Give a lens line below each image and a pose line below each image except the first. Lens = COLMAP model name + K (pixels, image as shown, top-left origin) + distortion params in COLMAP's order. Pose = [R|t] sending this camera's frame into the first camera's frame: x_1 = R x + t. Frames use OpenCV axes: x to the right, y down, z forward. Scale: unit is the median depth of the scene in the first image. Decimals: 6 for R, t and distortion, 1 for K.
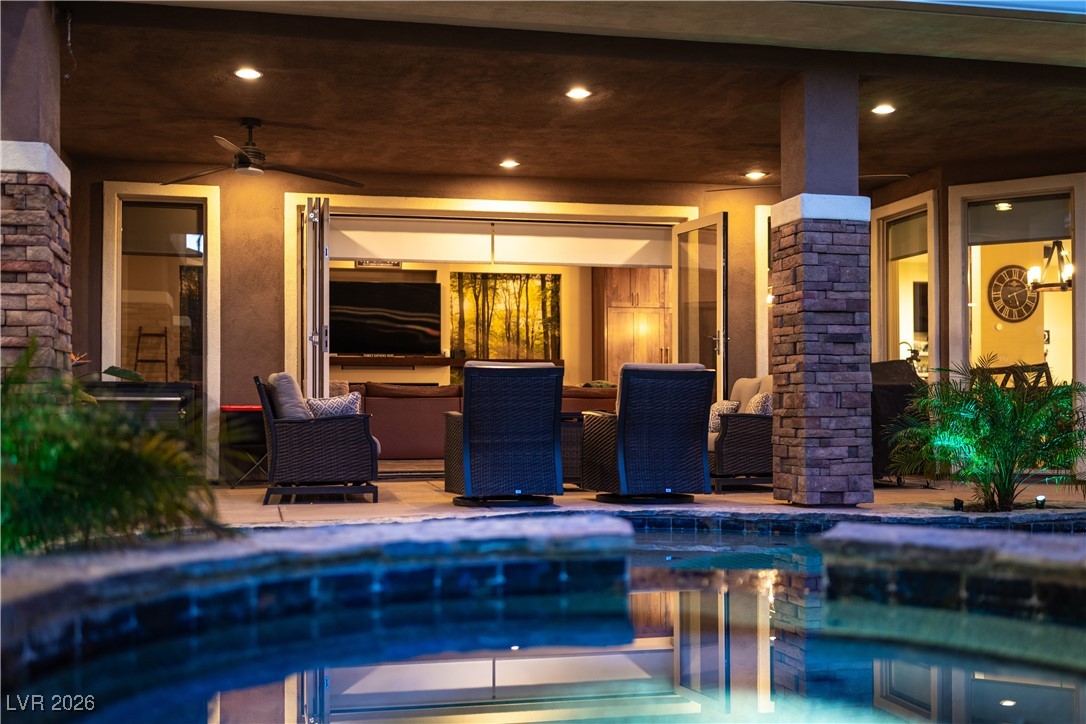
lens RADIAL K [[1160.3, 0, 523.8], [0, 1160.3, 361.7], [0, 0, 1]] dist [-0.001911, -0.008947]
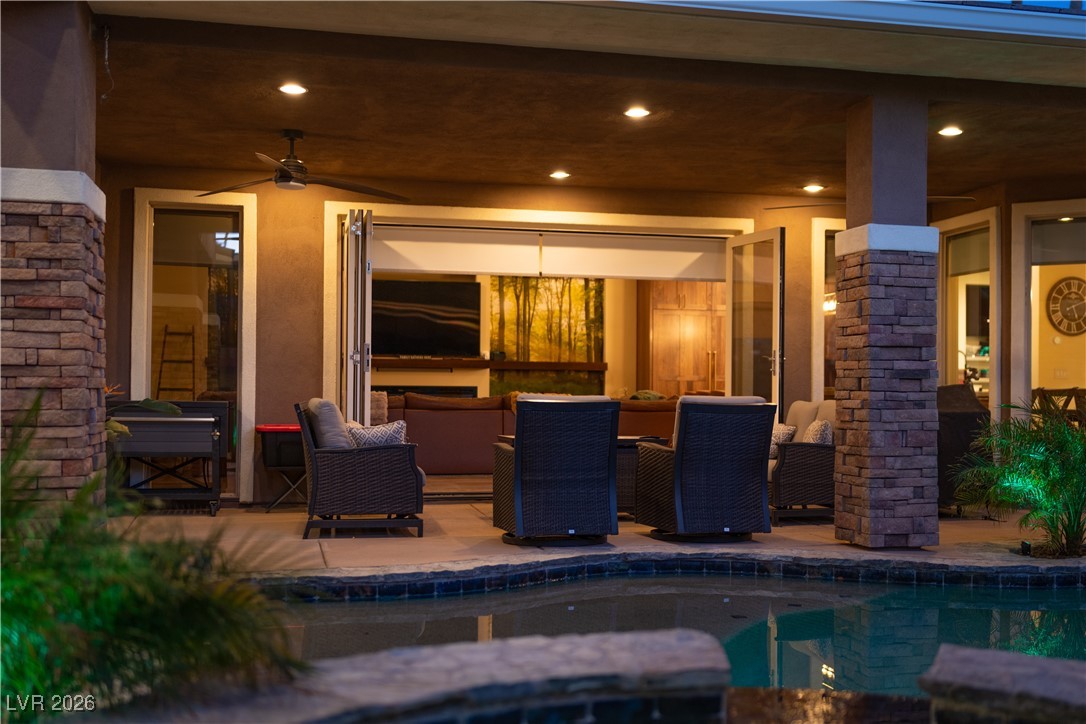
lens RADIAL K [[1196.4, 0, 583.5], [0, 1196.4, 344.8], [0, 0, 1]] dist [-0.004845, 0.005578]
pose [[0.999673, 0.011573, 0.022821, -0.017074], [-0.011633, 0.999929, 0.002485, -0.039798], [-0.022791, -0.002750, 0.999736, 0.009904]]
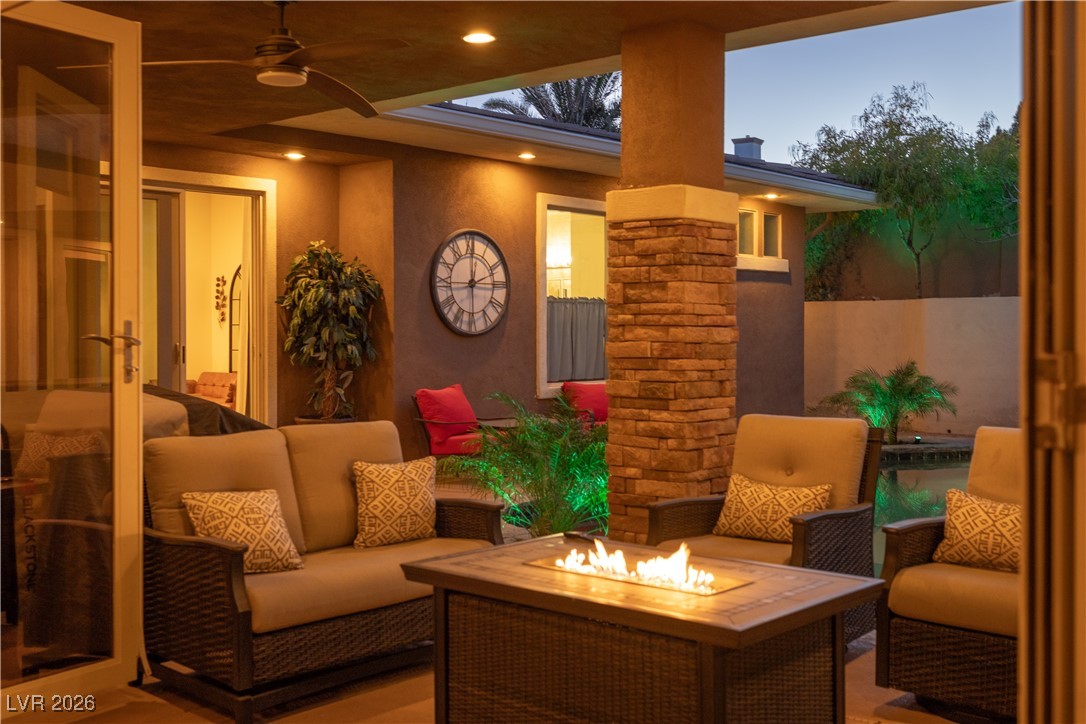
lens RADIAL K [[1196.4, 0, 583.5], [0, 1196.4, 344.8], [0, 0, 1]] dist [-0.004845, 0.005578]
pose [[-0.609186, -0.008308, 0.792984, -0.308391], [-0.032619, 0.999361, -0.014589, -0.023506], [-0.792356, -0.034754, -0.609068, 1.411364]]
